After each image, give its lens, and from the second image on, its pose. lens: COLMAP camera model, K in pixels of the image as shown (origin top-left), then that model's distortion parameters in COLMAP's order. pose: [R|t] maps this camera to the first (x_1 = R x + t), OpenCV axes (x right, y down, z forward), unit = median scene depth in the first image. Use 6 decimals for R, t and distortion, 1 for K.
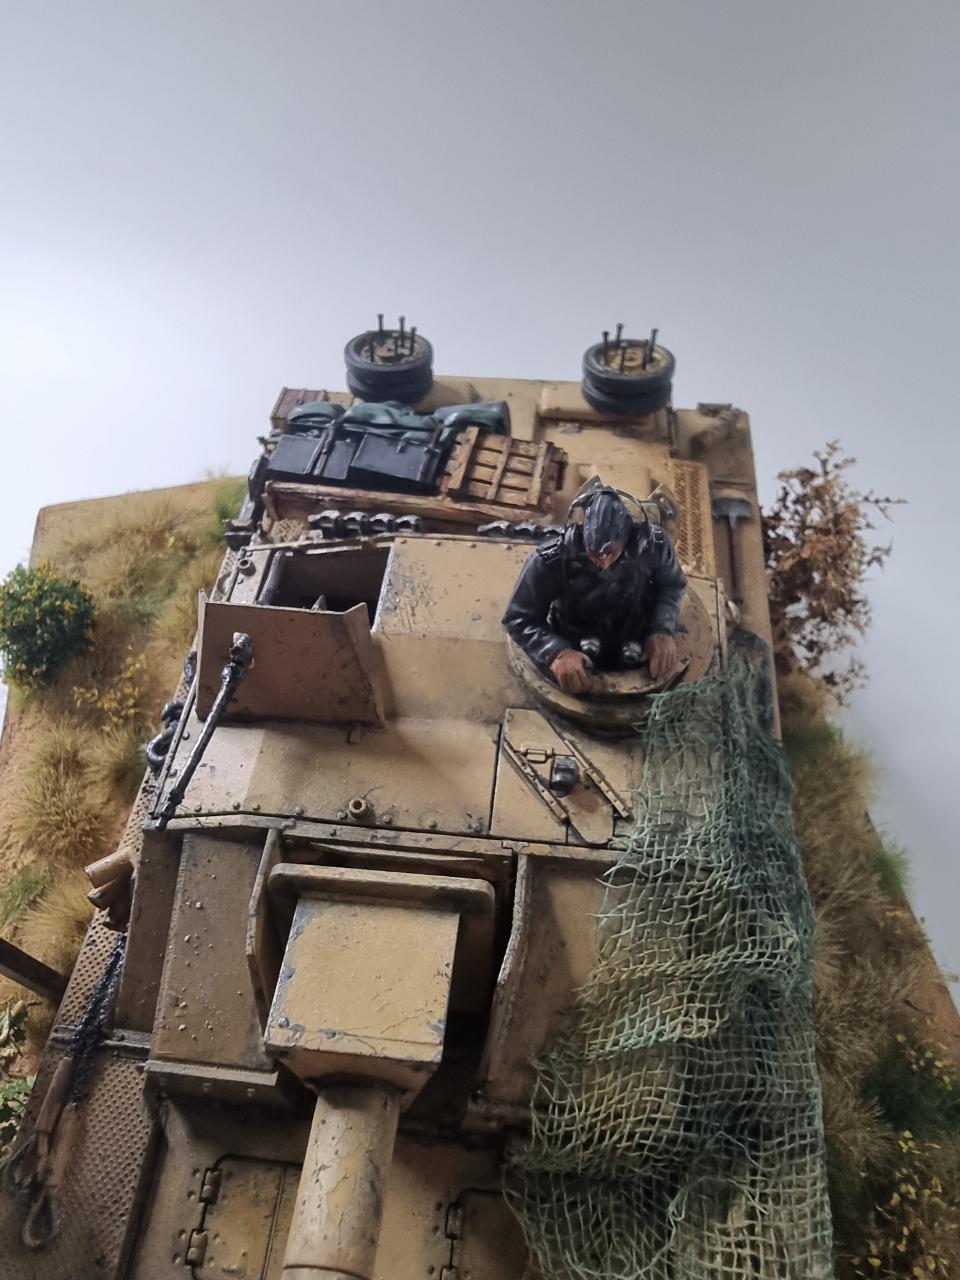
lens RADIAL K [[880.0, 0, 480.0], [0, 880.0, 640.0], [0, 0, 1]] dist [0.010593, -0.000455]
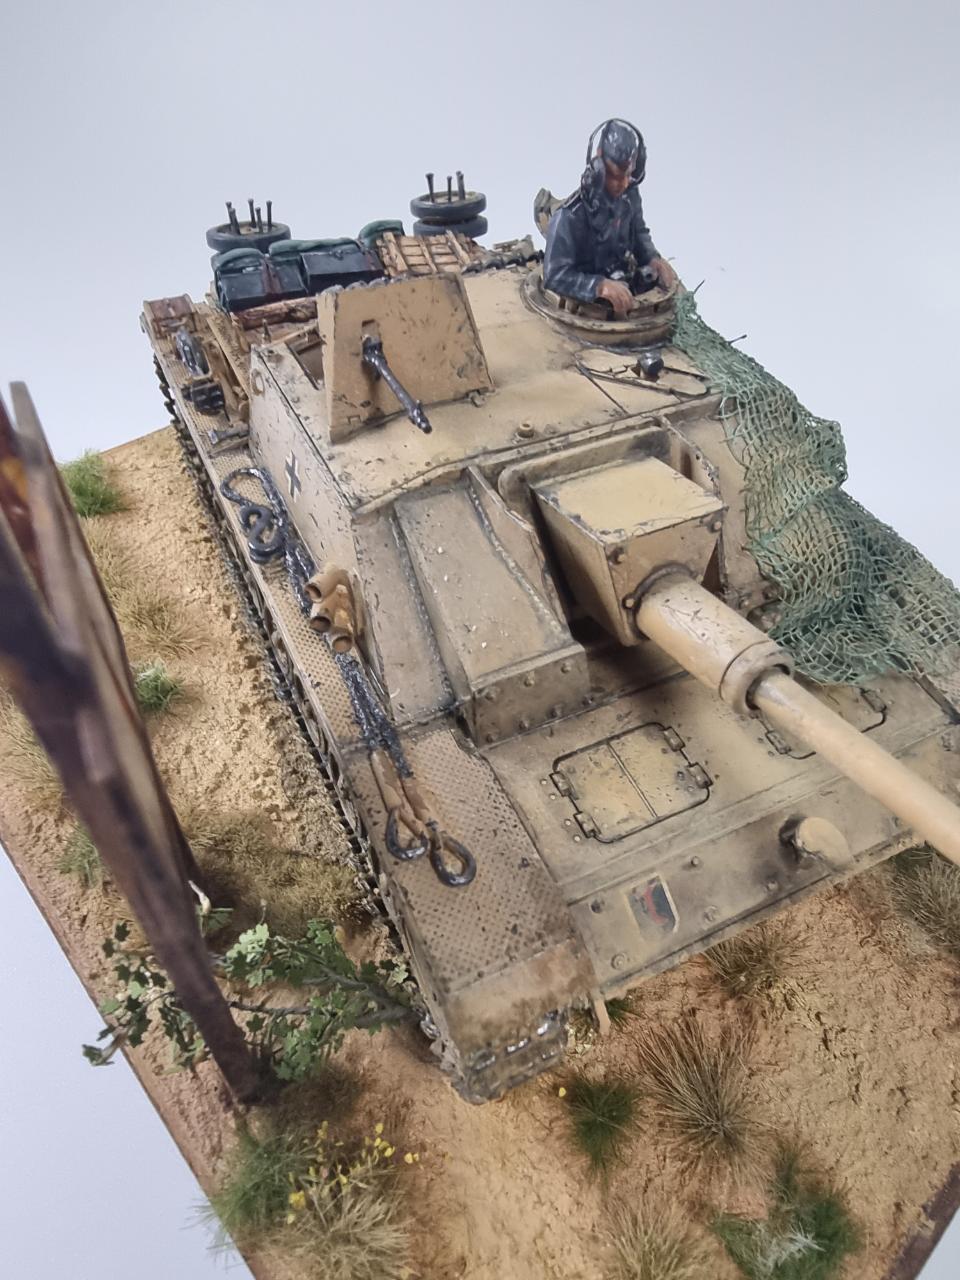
lens RADIAL K [[880.0, 0, 480.0], [0, 880.0, 640.0], [0, 0, 1]] dist [0.010593, -0.000455]
pose [[0.832731, -0.340861, 0.436318, -0.772248], [0.410718, 0.908760, -0.073929, 0.493555], [-0.371309, 0.240766, 0.896751, 0.063814]]
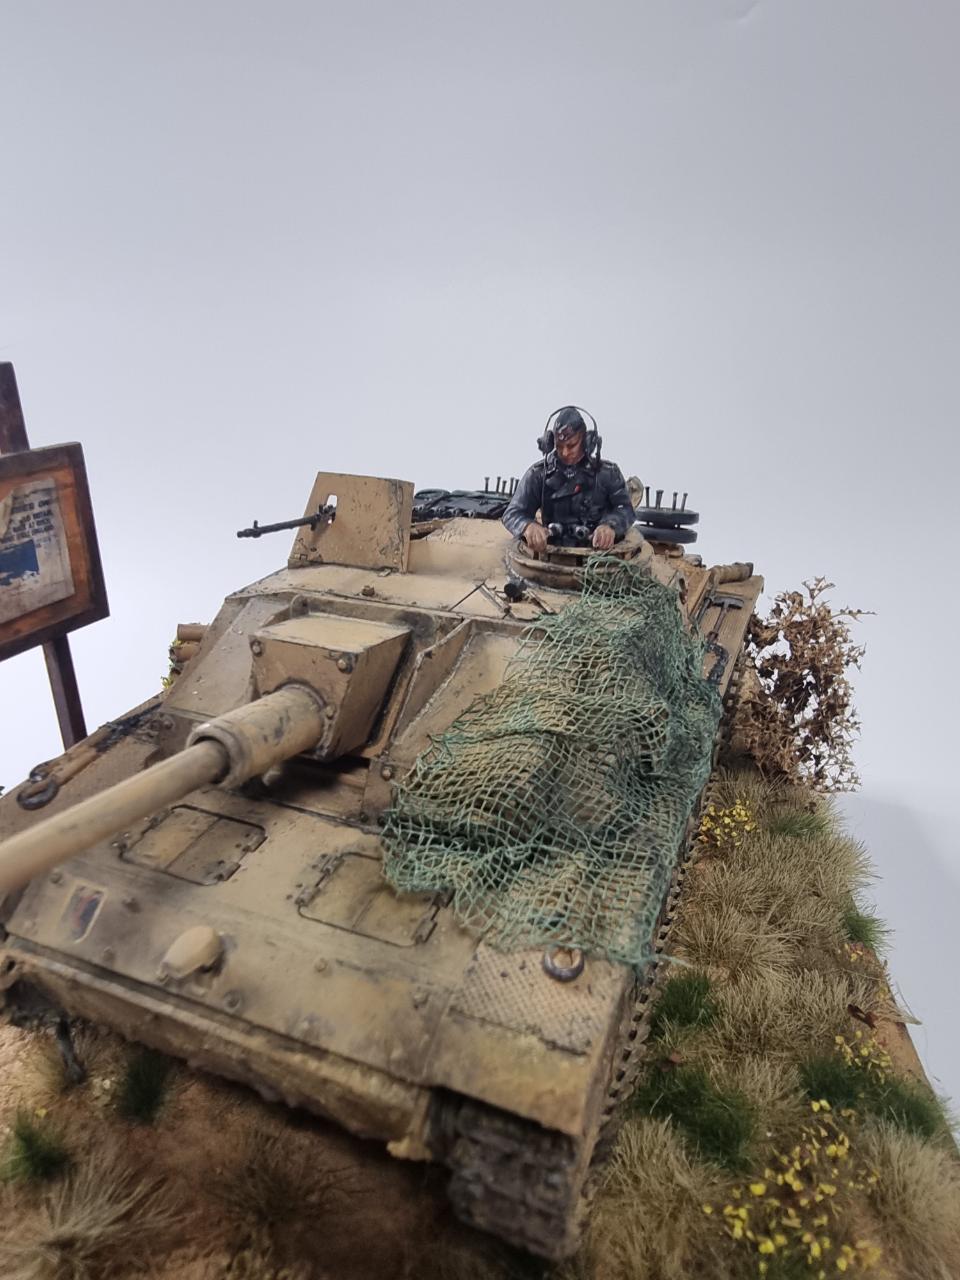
lens RADIAL K [[880.0, 0, 480.0], [0, 880.0, 640.0], [0, 0, 1]] dist [0.010593, -0.000455]
pose [[0.957503, 0.130683, -0.257117, 0.401609], [-0.250394, 0.819074, -0.516160, 0.925767], [0.143144, 0.558606, 0.816988, -0.081389]]
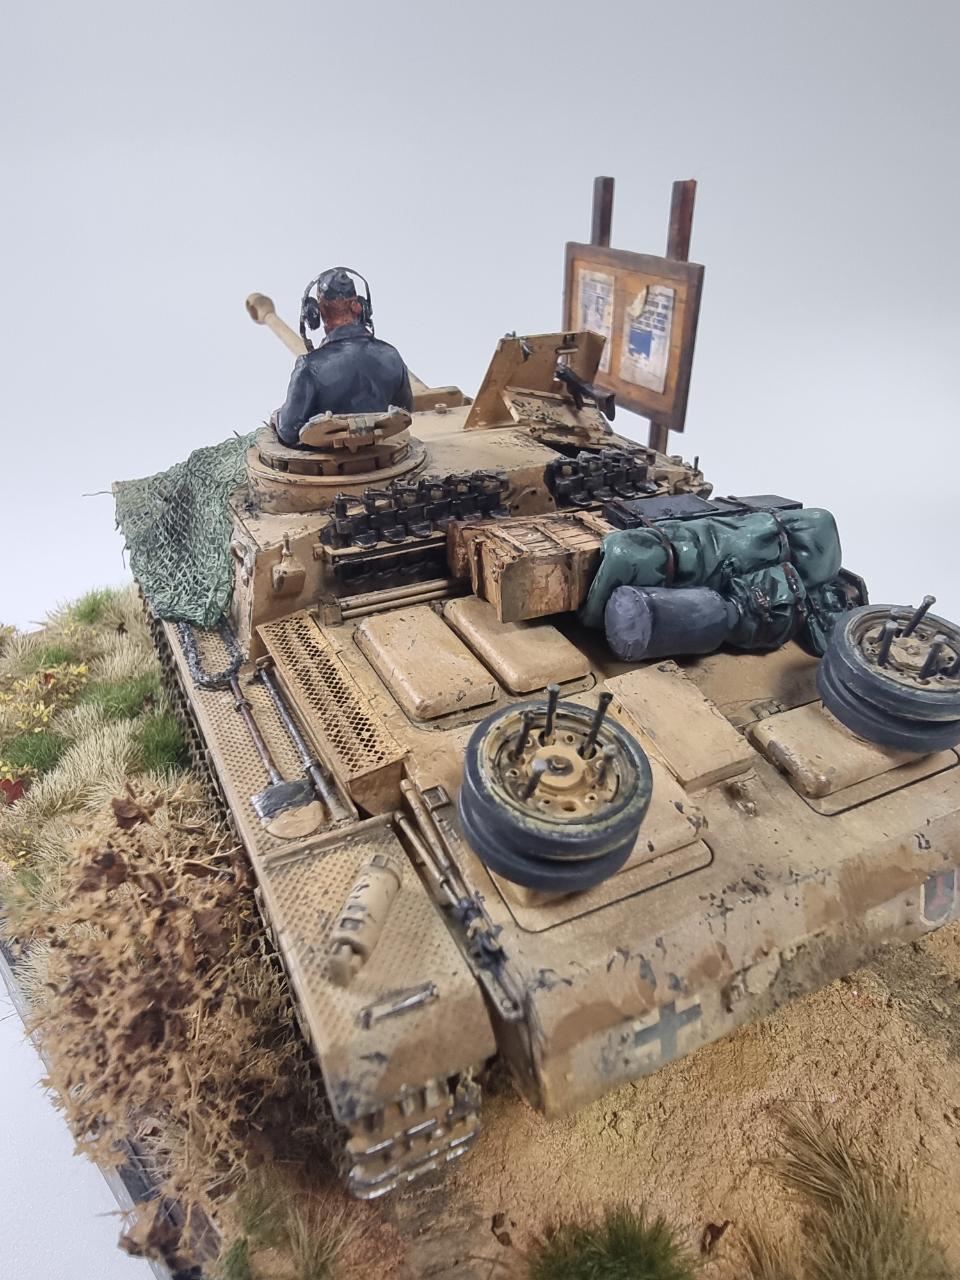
lens RADIAL K [[880.0, 0, 480.0], [0, 880.0, 640.0], [0, 0, 1]] dist [0.010593, -0.000455]
pose [[-0.840638, 0.306026, -0.446852, 0.599778], [-0.425740, 0.136602, 0.894475, -1.115148], [0.334773, 0.942172, 0.015454, 1.327522]]
